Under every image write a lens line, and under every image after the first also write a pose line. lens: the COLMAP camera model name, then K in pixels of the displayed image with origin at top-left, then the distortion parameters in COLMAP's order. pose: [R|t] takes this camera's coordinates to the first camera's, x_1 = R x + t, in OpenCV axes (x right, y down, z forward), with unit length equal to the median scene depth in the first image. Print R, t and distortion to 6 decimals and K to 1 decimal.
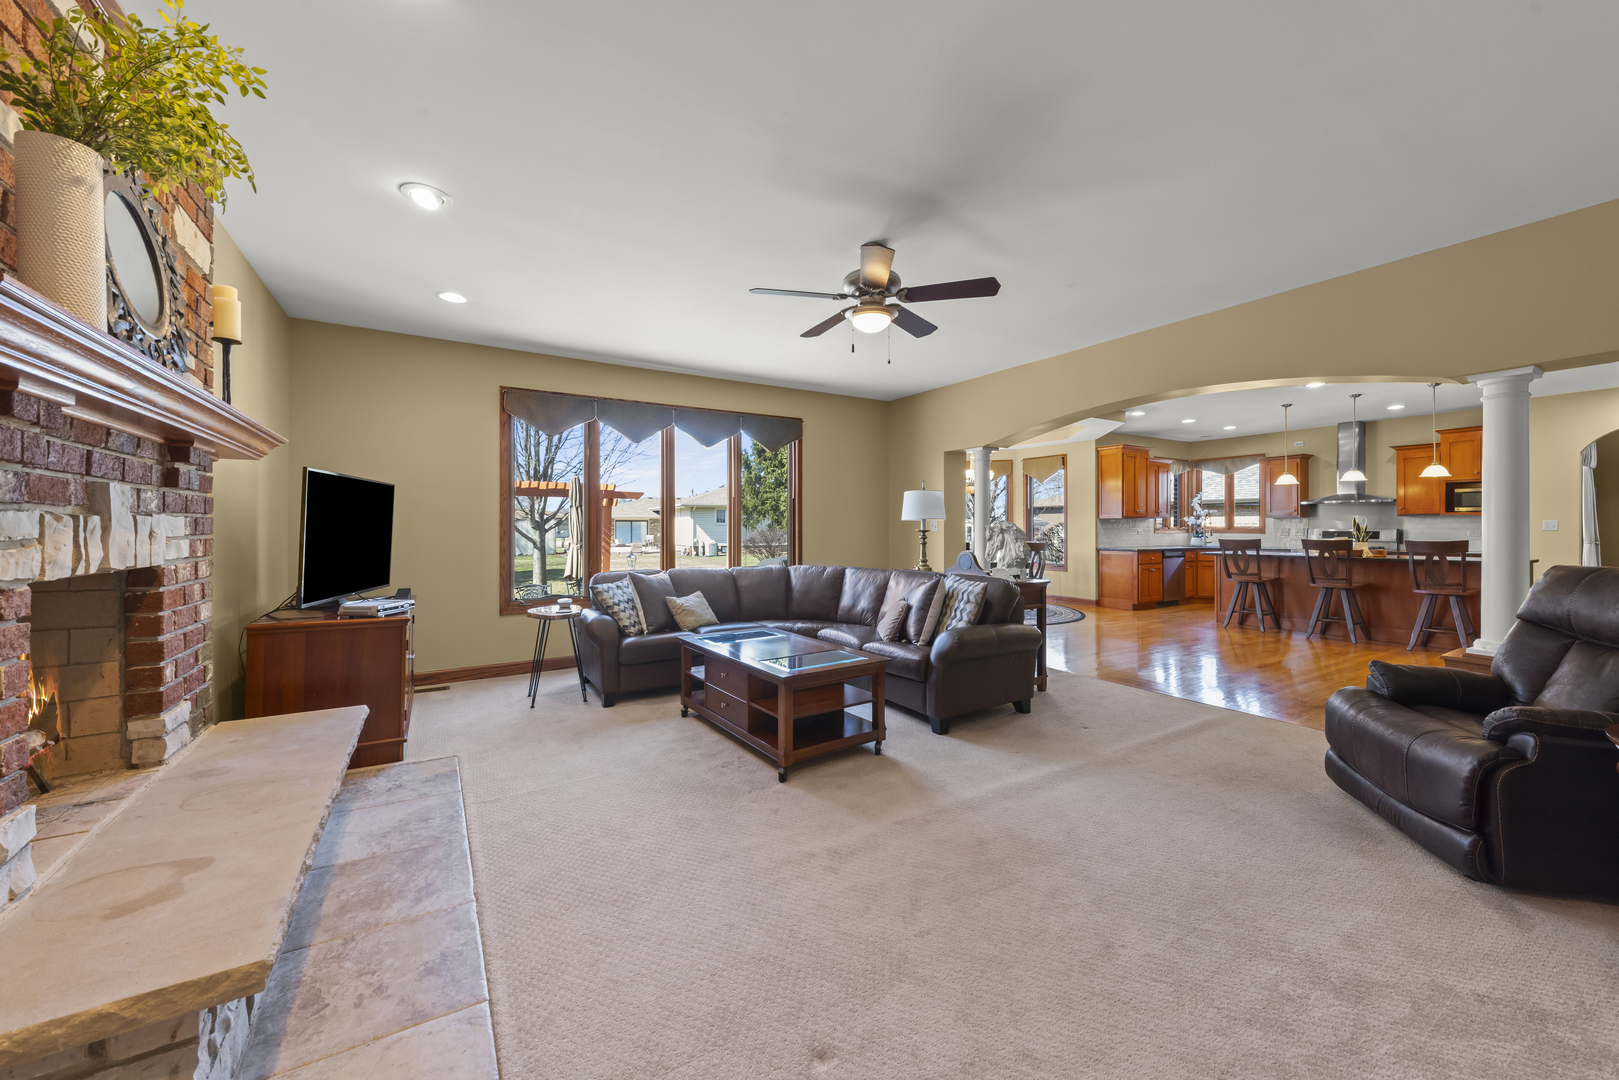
lens RADIAL K [[604.5, 0, 805.5], [0, 604.5, 535.3], [0, 0, 1]] dist [0.018317, -0.008336]
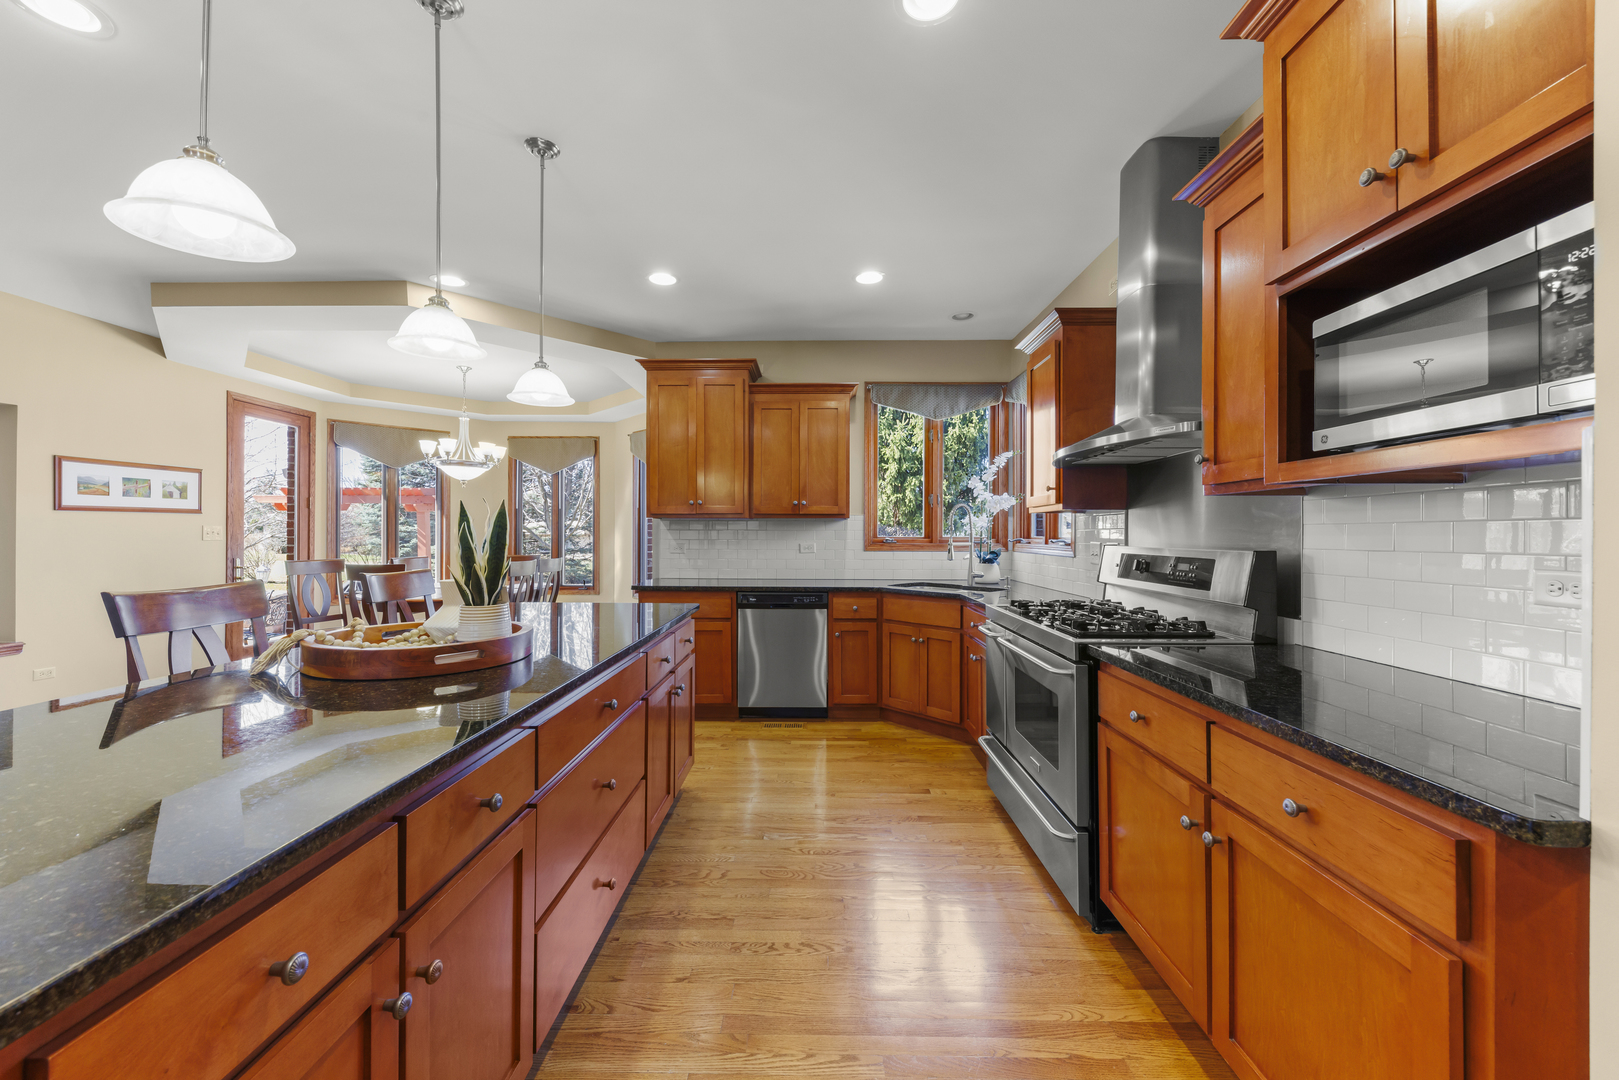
lens RADIAL K [[611.4, 0, 813.1], [0, 611.4, 532.6], [0, 0, 1]] dist [0.009630, -0.005280]
pose [[0.842073, 0.001763, -0.539361, 0.871192], [-0.011375, 0.999830, -0.014491, -0.011062], [0.539244, 0.018338, 0.841950, 0.657151]]
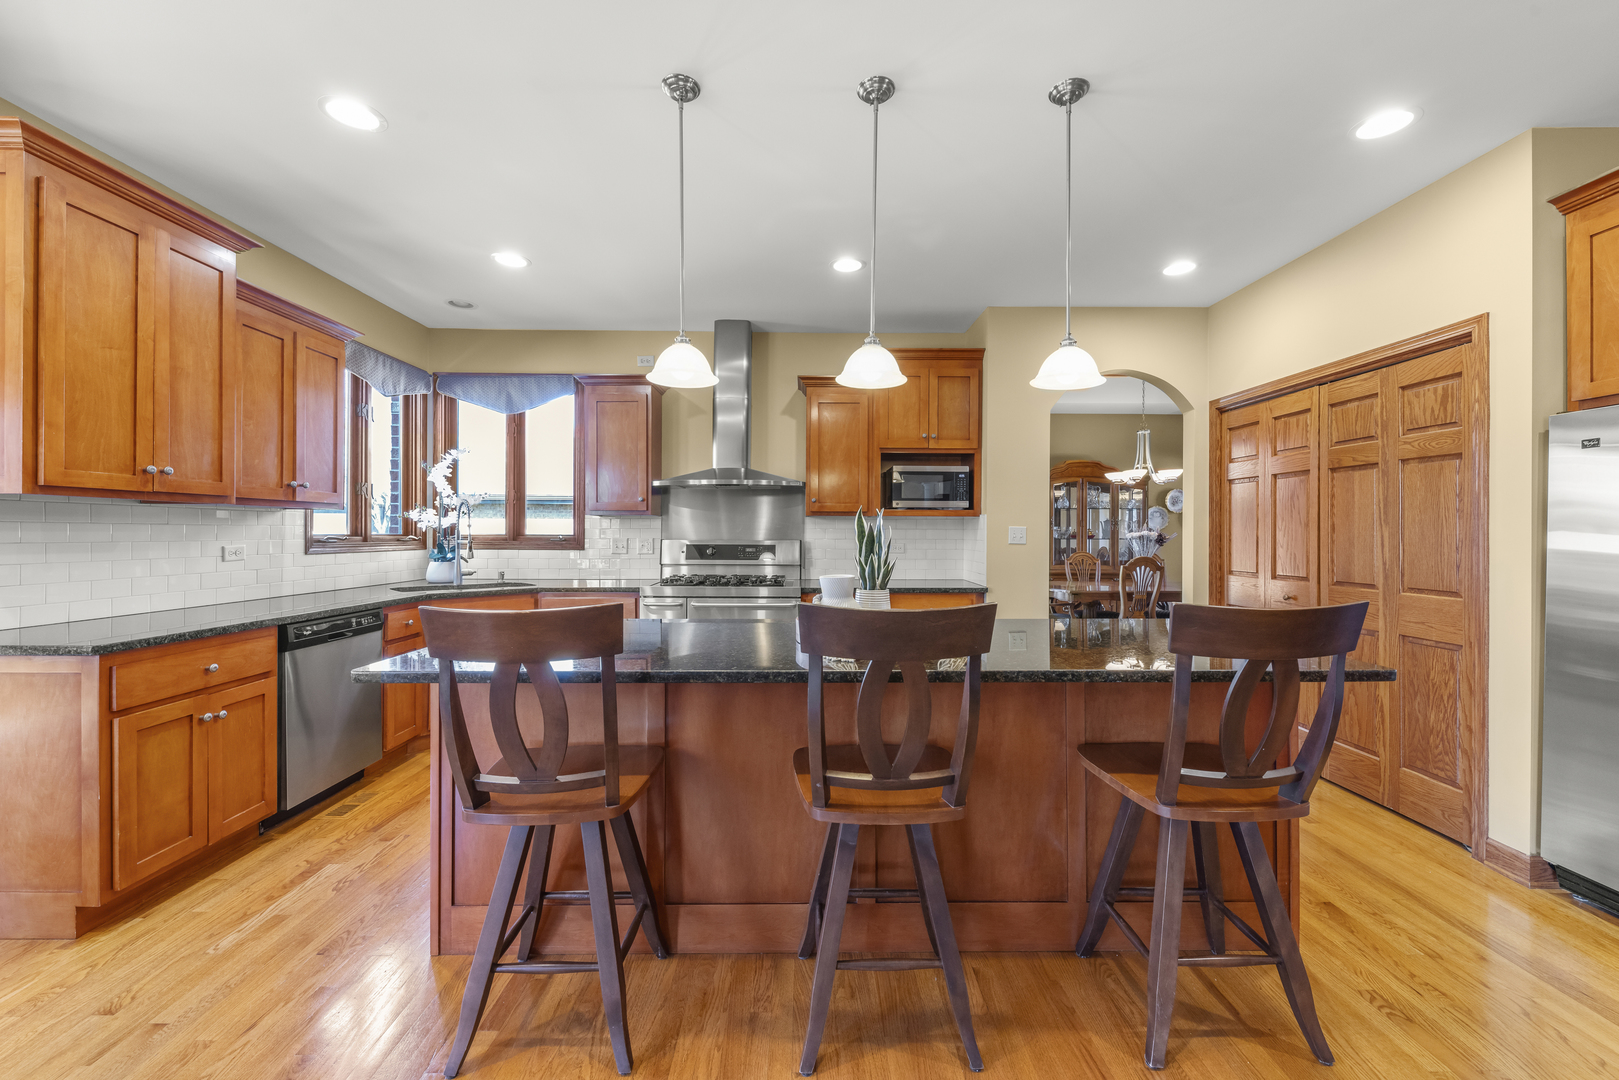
lens RADIAL K [[627.5, 0, 810.0], [0, 627.5, 530.9], [0, 0, 1]] dist [0.010090, -0.005713]
pose [[0.521013, 0.007128, 0.853519, 0.470082], [0.007051, 0.999895, -0.012655, -0.010695], [-0.853519, 0.012612, 0.520908, 0.652755]]
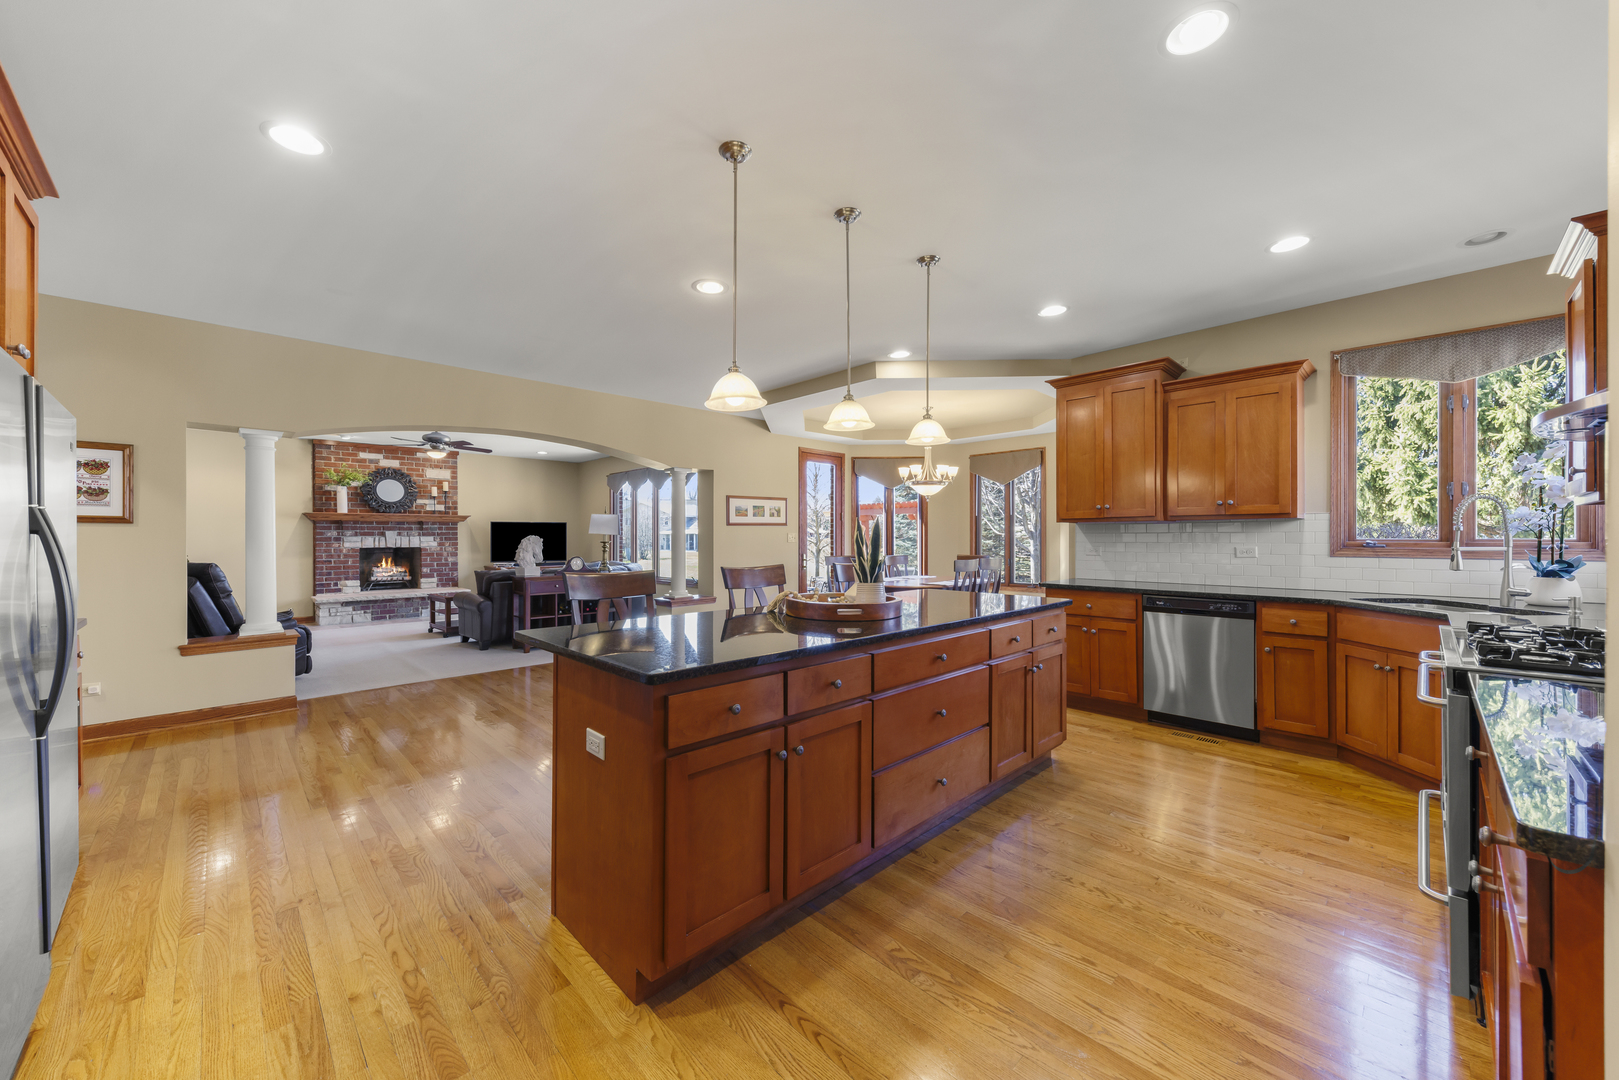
lens RADIAL K [[604.5, 0, 805.5], [0, 604.5, 535.3], [0, 0, 1]] dist [0.018317, -0.008336]
pose [[0.211284, -0.002733, -0.977421, 0.966180], [-0.012431, 0.999908, -0.005482, -0.011522], [0.977346, 0.013308, 0.211231, 0.667187]]
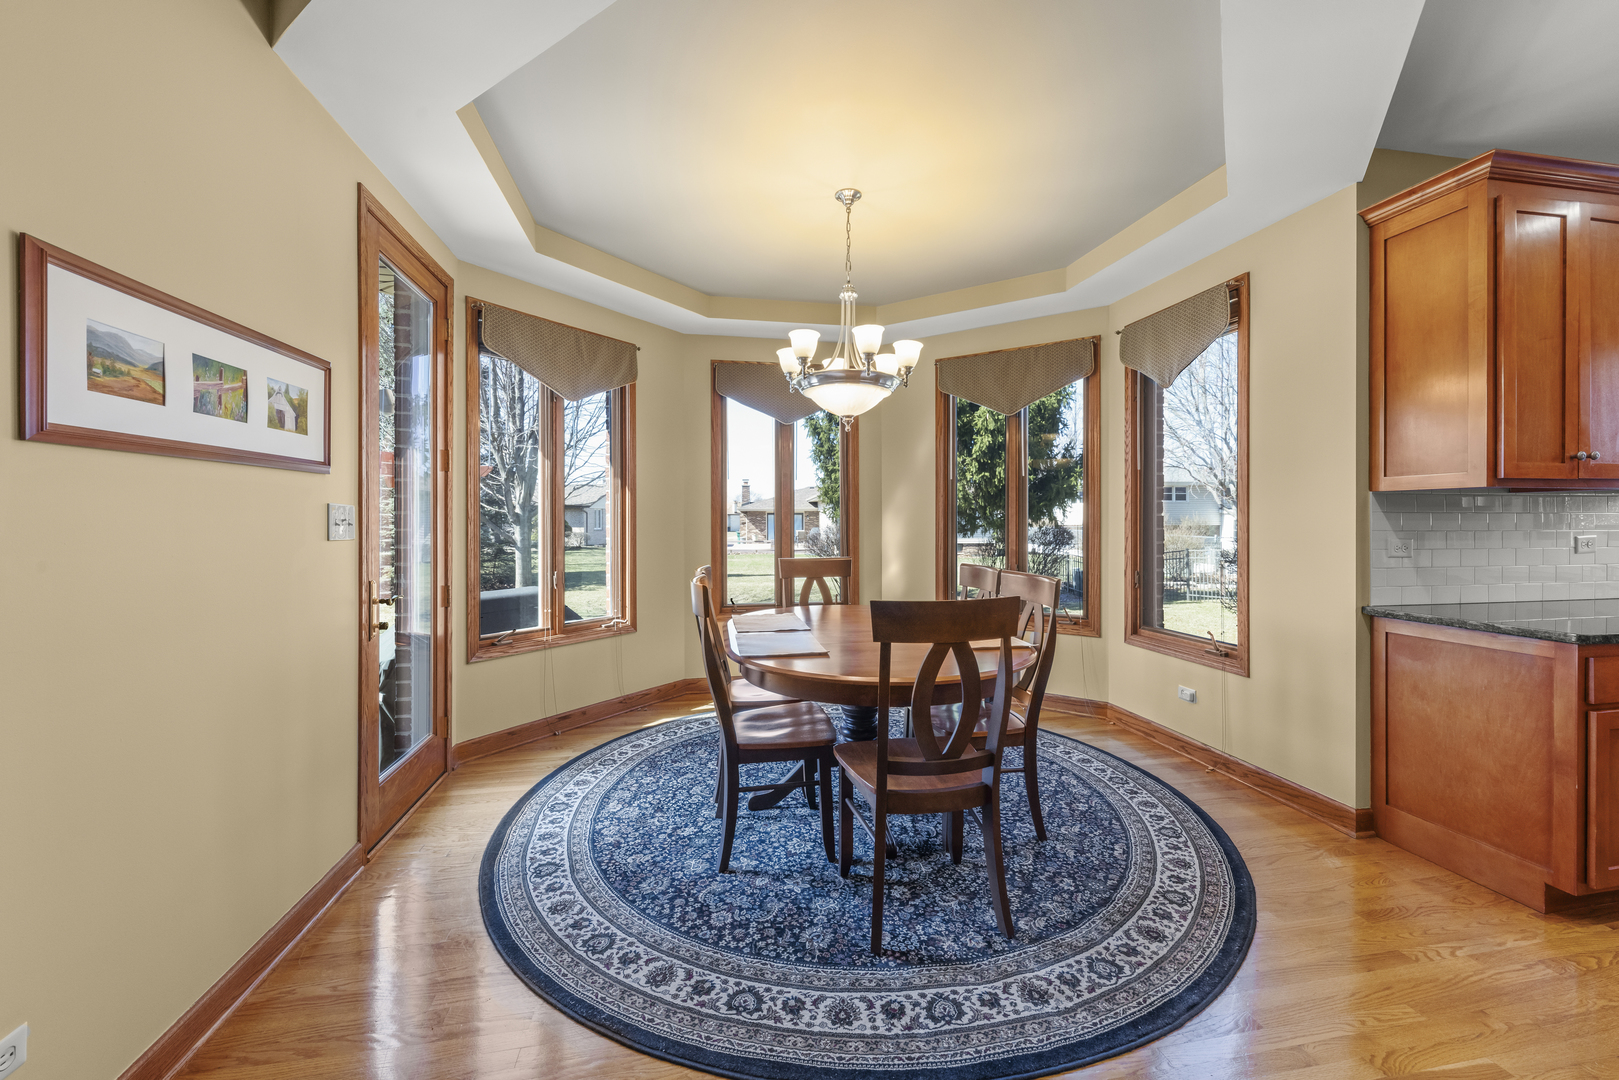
lens RADIAL K [[634.2, 0, 809.6], [0, 634.2, 524.1], [0, 0, 1]] dist [0.010897, -0.005640]
pose [[0.932120, 0.002088, -0.362144, 0.365059], [-0.005233, 0.999957, -0.007702, -0.010763], [0.362112, 0.009074, 0.932091, 0.674034]]
